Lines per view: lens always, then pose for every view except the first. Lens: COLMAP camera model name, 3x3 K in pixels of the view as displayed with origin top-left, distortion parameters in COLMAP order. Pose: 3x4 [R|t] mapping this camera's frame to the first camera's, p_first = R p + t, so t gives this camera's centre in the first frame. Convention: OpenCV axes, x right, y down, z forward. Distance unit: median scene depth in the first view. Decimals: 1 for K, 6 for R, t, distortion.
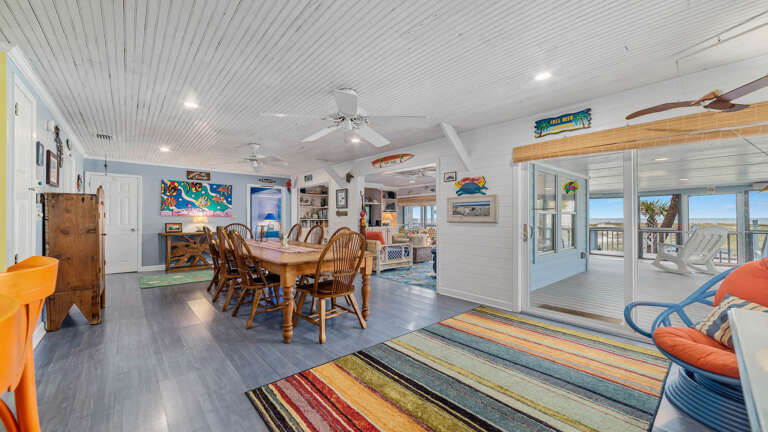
lens RADIAL K [[292.9, 0, 386.2], [0, 292.9, 215.1], [0, 0, 1]] dist [0.000613, 0.000320]
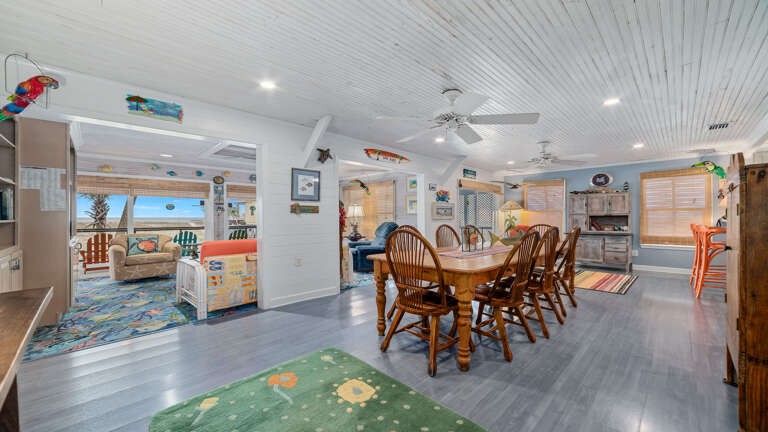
lens RADIAL K [[292.9, 0, 385.3], [0, 292.9, 215.9], [0, 0, 1]] dist [0.000613, 0.000320]
pose [[-0.063189, 0.004859, 0.997990, -0.877128], [-0.008114, 0.999953, -0.005382, 0.011152], [-0.997969, -0.008438, -0.063147, 0.995794]]
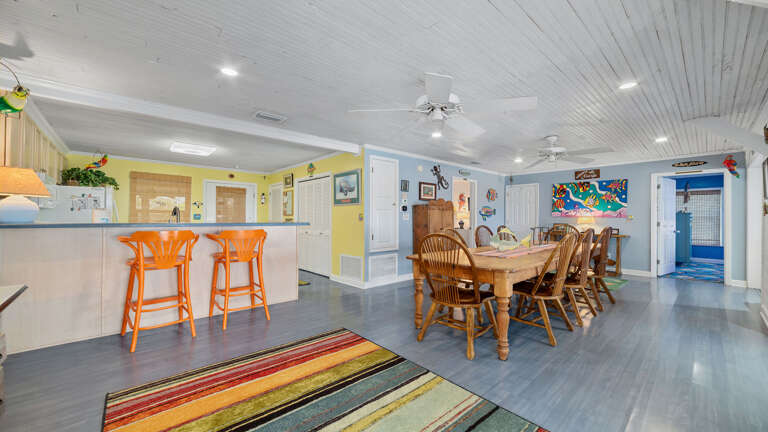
lens RADIAL K [[292.9, 0, 383.3], [0, 292.9, 217.1], [0, 0, 1]] dist [0.000613, 0.000320]
pose [[0.008731, -0.005225, -0.999948, 0.371838], [0.006658, 0.999964, -0.005167, 0.005582], [0.999940, -0.006613, 0.008765, 0.403627]]
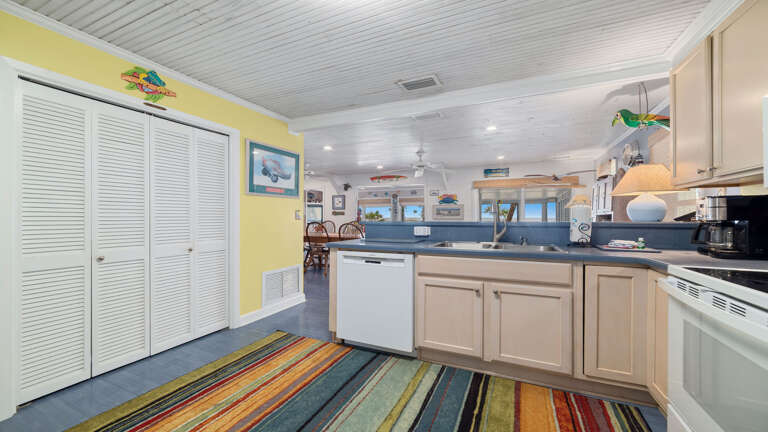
lens RADIAL K [[292.9, 0, 383.4], [0, 292.9, 218.0], [0, 0, 1]] dist [0.000613, 0.000320]
pose [[0.916178, 0.001250, 0.400771, -0.570978], [-0.006304, 0.999916, 0.011295, -0.000533], [-0.400723, -0.012875, 0.916109, -0.356053]]
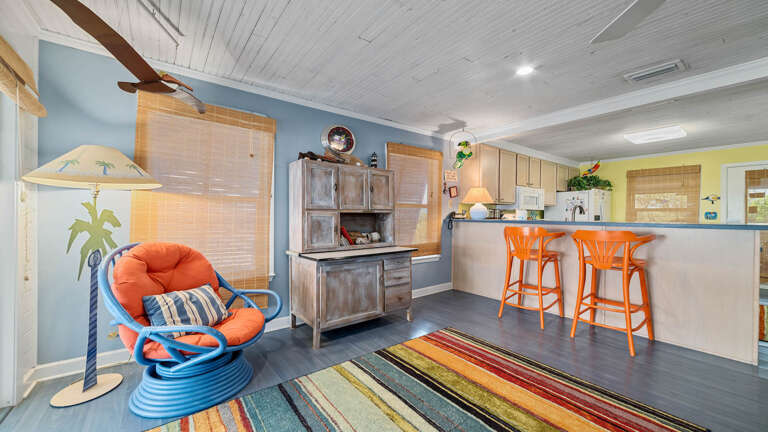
lens RADIAL K [[292.9, 0, 386.6], [0, 292.9, 218.6], [0, 0, 1]] dist [0.000613, 0.000320]
pose [[-0.998011, -0.004591, 0.062866, 0.122395], [-0.004696, 0.999988, -0.001527, 0.008299], [-0.062858, -0.001819, -0.998021, 0.623759]]
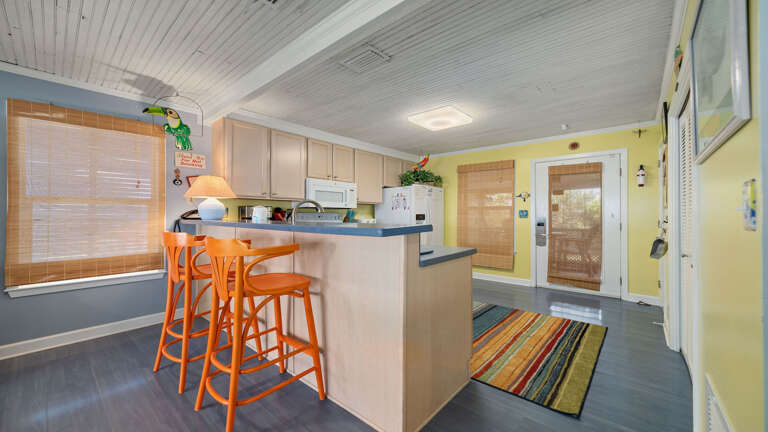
lens RADIAL K [[292.9, 0, 385.4], [0, 292.9, 215.1], [0, 0, 1]] dist [0.000613, 0.000320]
pose [[-0.991344, -0.000045, -0.131293, -0.308505], [0.001689, 0.999913, -0.013096, 0.006802], [0.131282, -0.013205, -0.991257, 0.446588]]
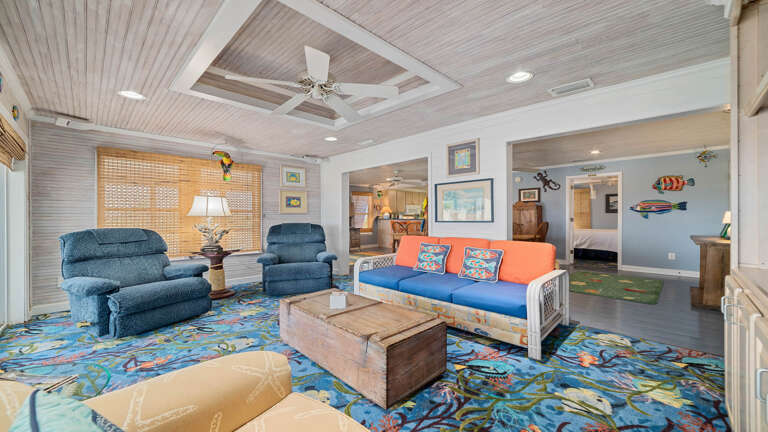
lens RADIAL K [[292.9, 0, 389.5], [0, 292.9, 217.9], [0, 0, 1]] dist [0.000613, 0.000320]
pose [[-0.997359, 0.003574, -0.072544, 0.060423], [0.004311, 0.999941, -0.010013, 0.022640], [0.072504, -0.010299, -0.997315, 1.815468]]
